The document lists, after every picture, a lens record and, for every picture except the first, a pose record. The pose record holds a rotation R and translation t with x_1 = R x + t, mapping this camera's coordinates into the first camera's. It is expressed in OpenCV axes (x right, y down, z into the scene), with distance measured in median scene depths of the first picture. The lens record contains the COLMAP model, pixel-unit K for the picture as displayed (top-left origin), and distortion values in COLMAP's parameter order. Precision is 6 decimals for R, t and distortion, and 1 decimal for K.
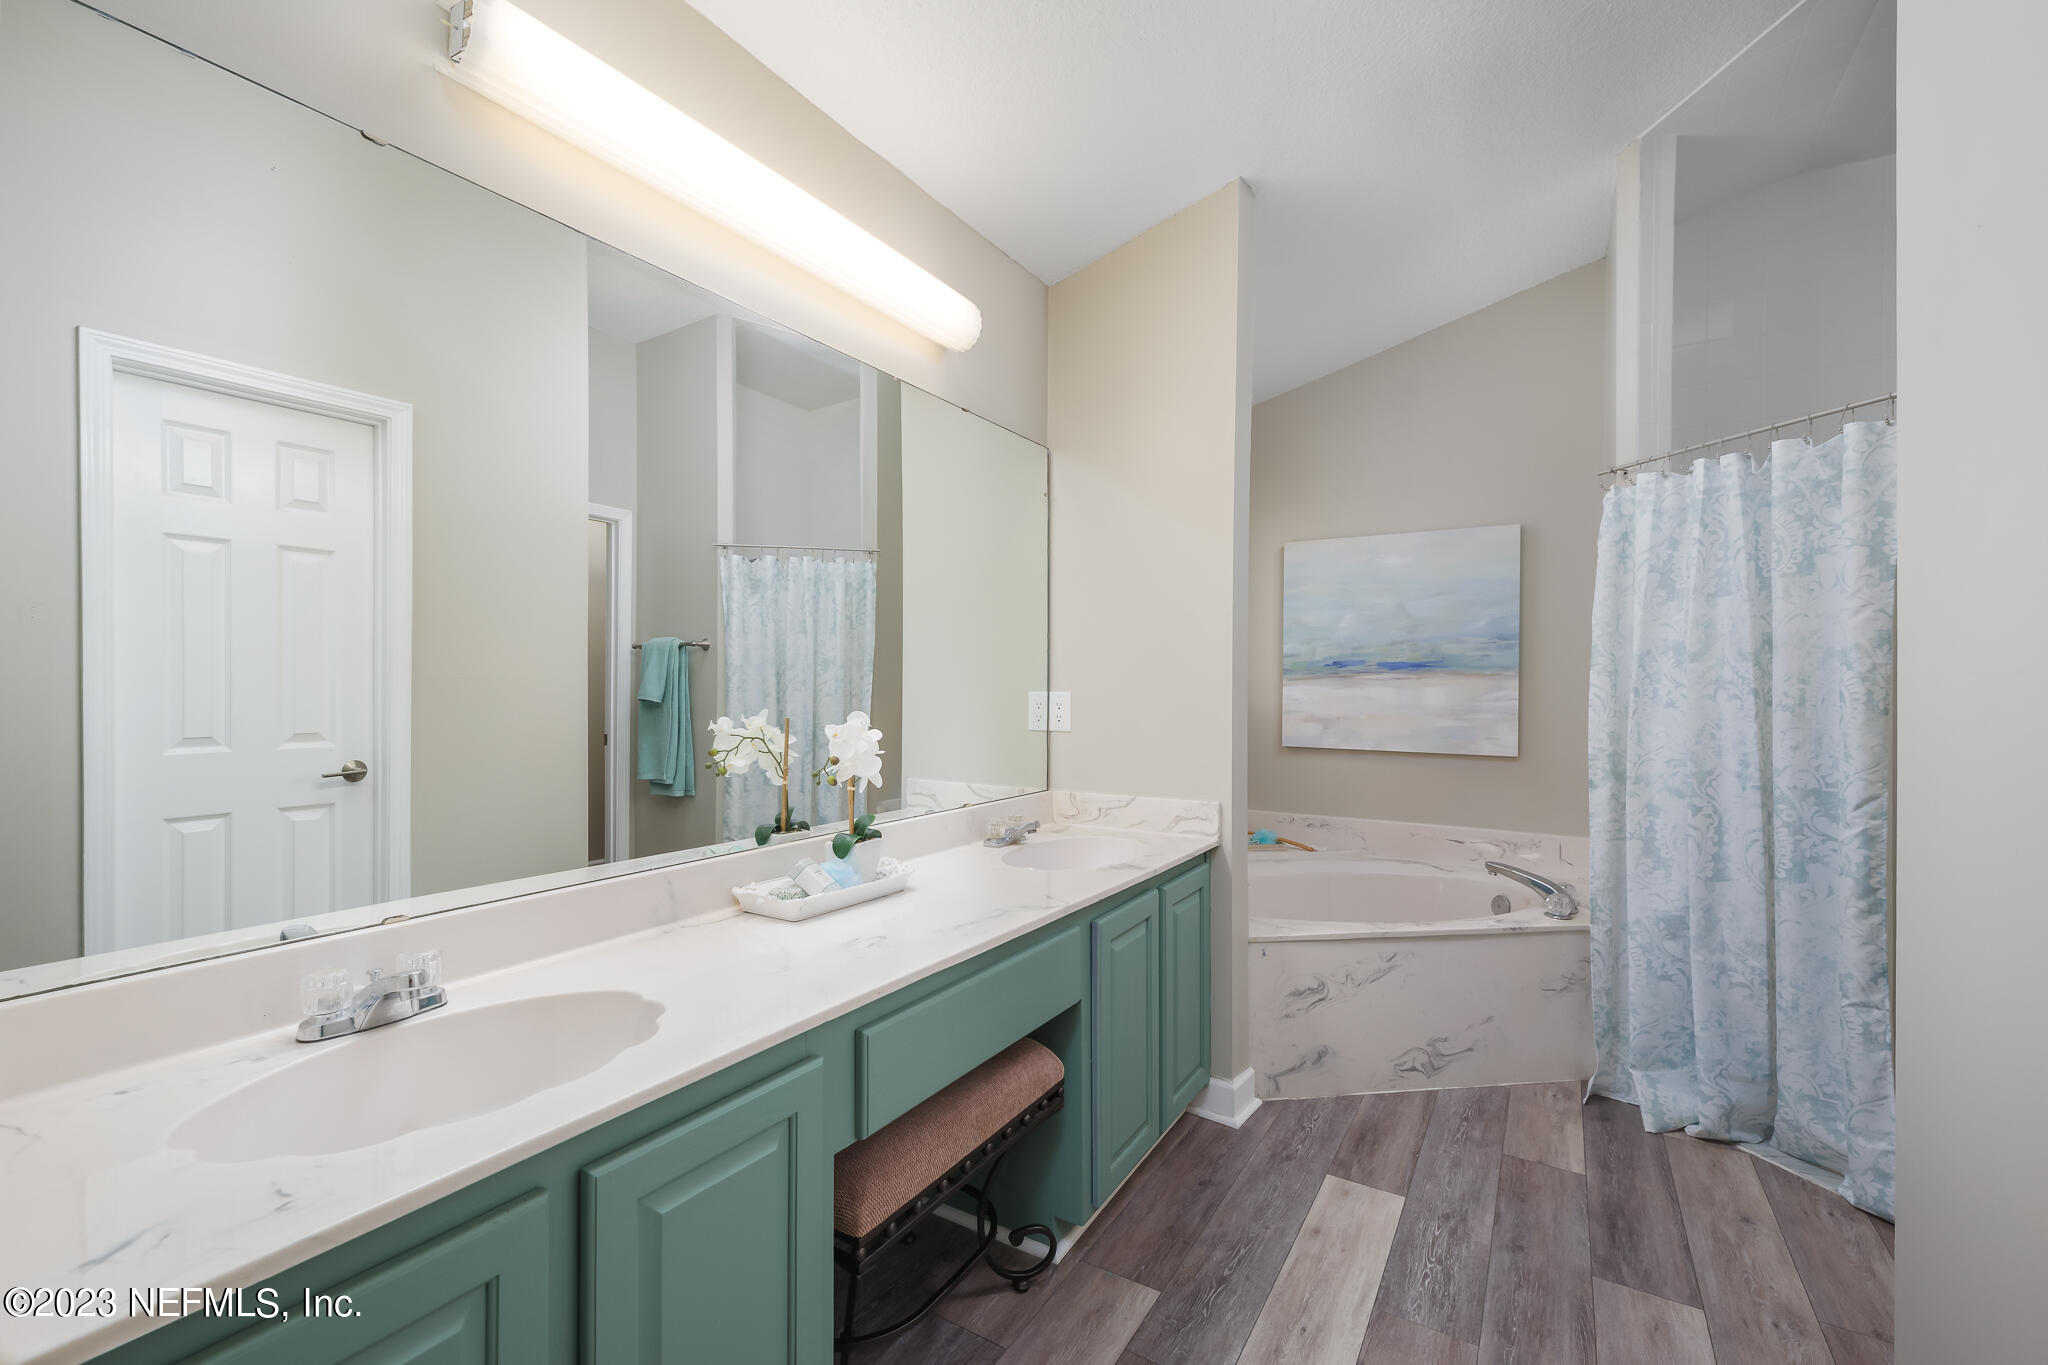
lens RADIAL K [[863.2, 0, 1031.6], [0, 863.2, 687.1], [0, 0, 1]] dist [-0.000150, -0.000227]
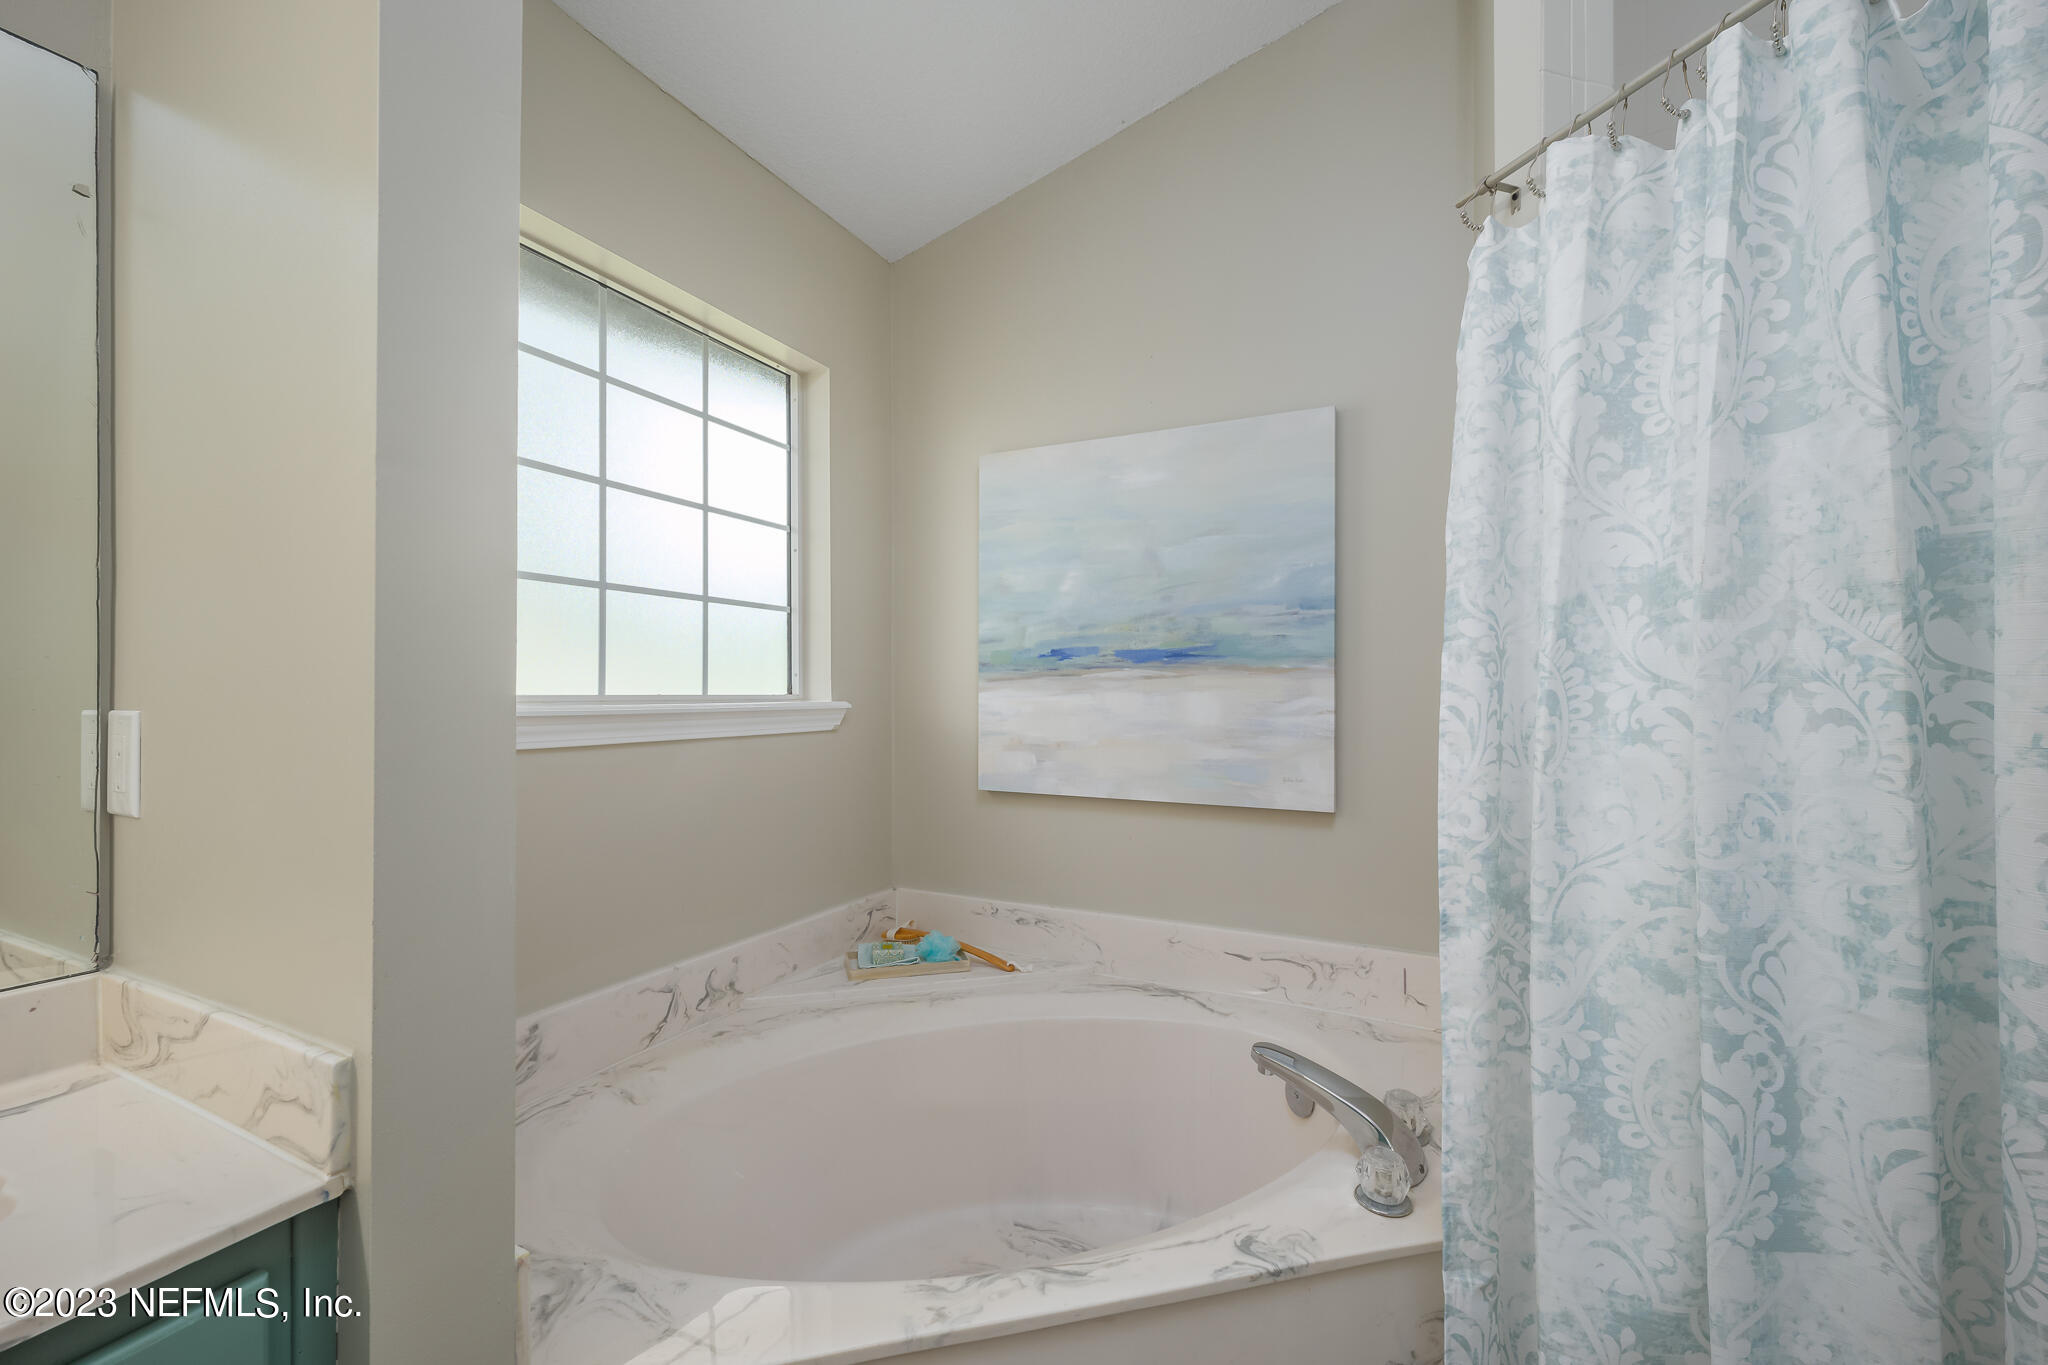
lens RADIAL K [[863.2, 0, 1019.8], [0, 863.2, 688.0], [0, 0, 1]] dist [-0.000150, -0.000227]
pose [[0.995286, -0.006145, 0.096786, 0.428855], [0.006615, 0.999968, -0.004537, -0.000735], [-0.096755, 0.005156, 0.995295, 0.642330]]
